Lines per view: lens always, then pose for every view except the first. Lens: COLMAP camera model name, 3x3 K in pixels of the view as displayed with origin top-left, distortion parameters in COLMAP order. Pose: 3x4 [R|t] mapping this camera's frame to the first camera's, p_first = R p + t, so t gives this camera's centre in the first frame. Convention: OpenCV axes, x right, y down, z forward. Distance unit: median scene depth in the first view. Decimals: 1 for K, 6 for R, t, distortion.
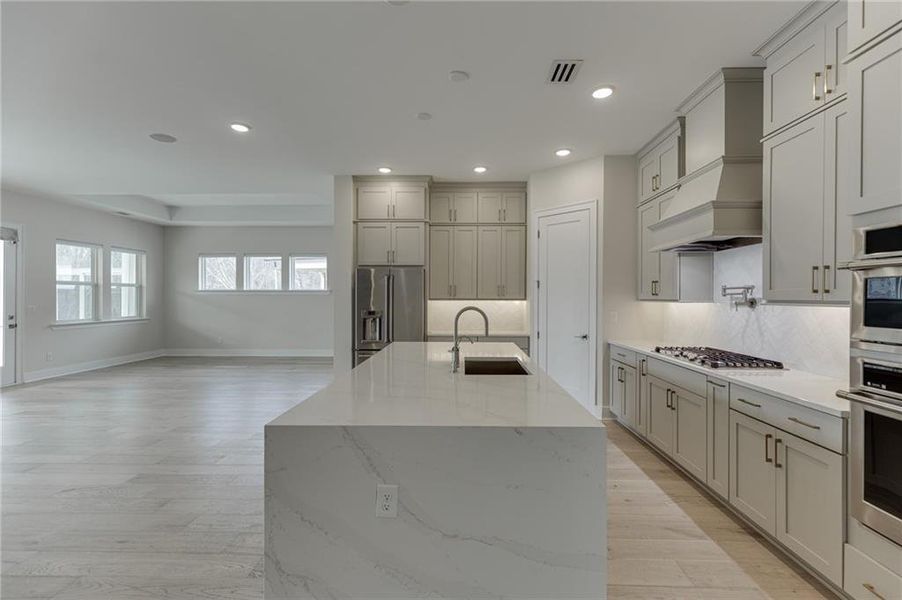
lens RADIAL K [[408.7, 0, 457.4], [0, 408.7, 298.7], [0, 0, 1]] dist [0.009181, -0.000474]
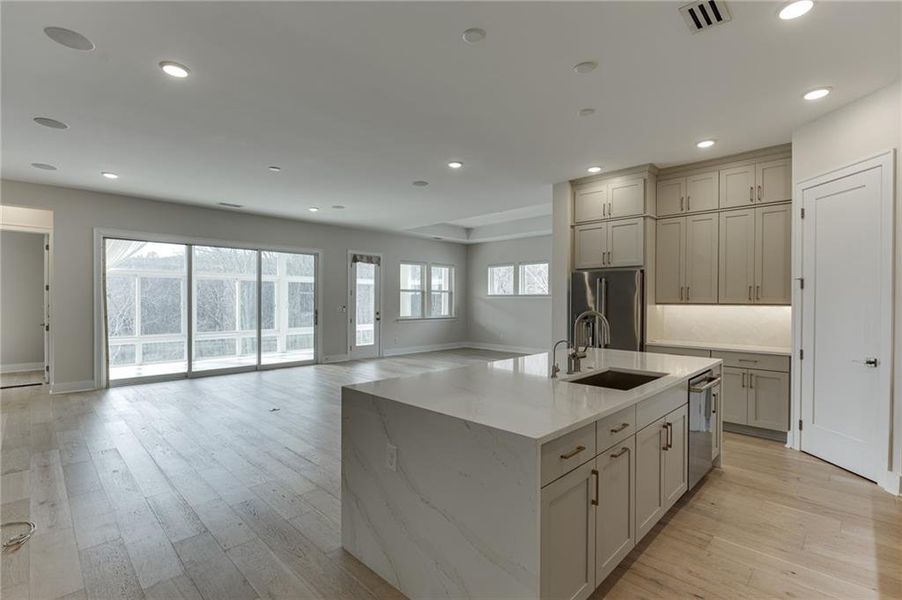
lens RADIAL K [[421.8, 0, 454.5], [0, 421.8, 302.0], [0, 0, 1]] dist [-0.002234, -0.000559]
pose [[0.728194, 0.004313, -0.685357, 0.250080], [-0.005535, 0.999985, 0.000411, -0.000032], [0.685348, 0.003495, 0.728207, 0.047278]]
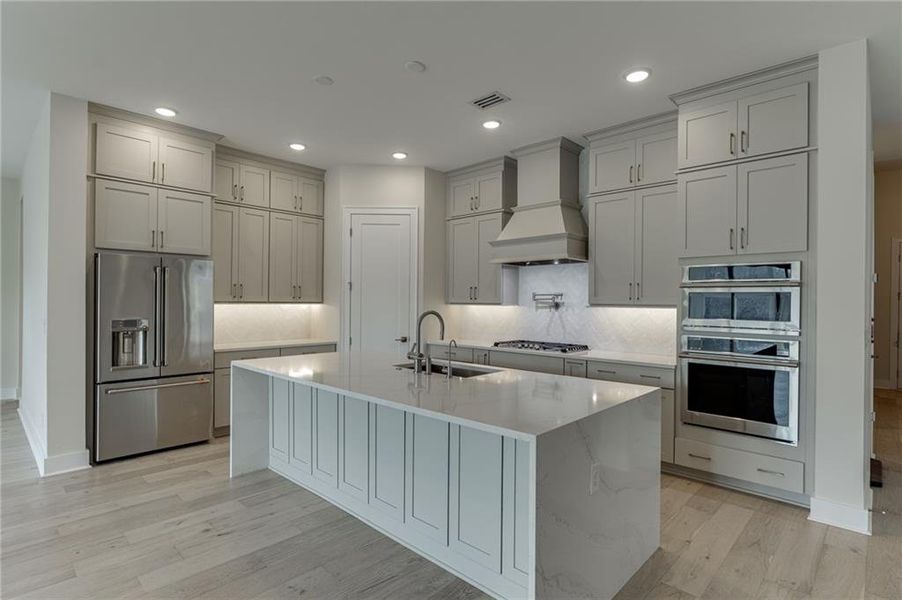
lens RADIAL K [[459.6, 0, 463.1], [0, 459.6, 301.9], [0, 0, 1]] dist [-0.004233, -0.001393]
pose [[0.661180, 0.001789, 0.750225, -0.395962], [-0.003150, 0.999995, 0.000392, -0.001305], [-0.750221, -0.002622, 0.661182, 0.119354]]
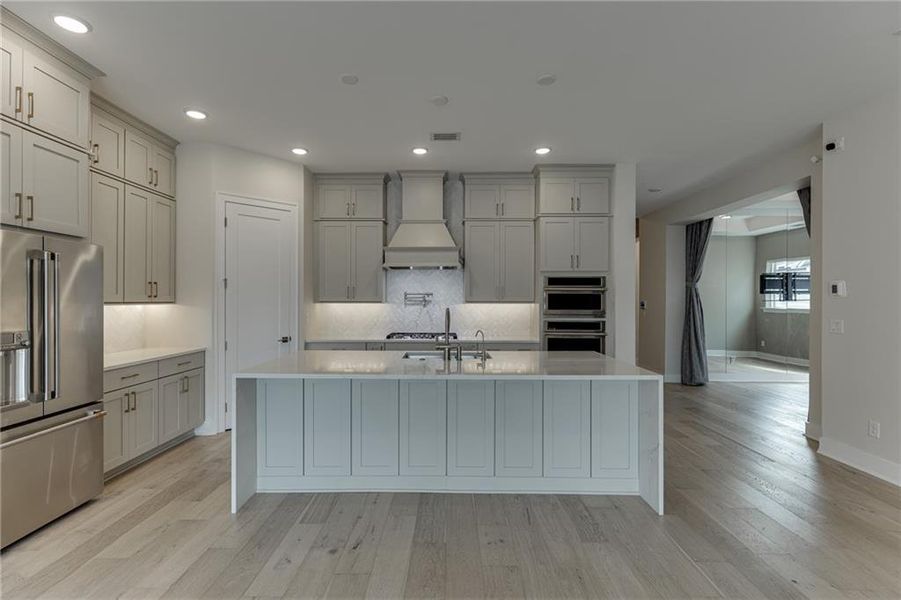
lens RADIAL K [[421.4, 0, 454.0], [0, 421.4, 302.0], [0, 0, 1]] dist [-0.002234, -0.000559]
pose [[-0.029858, -0.007117, 0.999529, -0.627677], [0.002320, 0.999971, 0.007189, -0.003492], [-0.999551, 0.002533, -0.029841, 0.549202]]
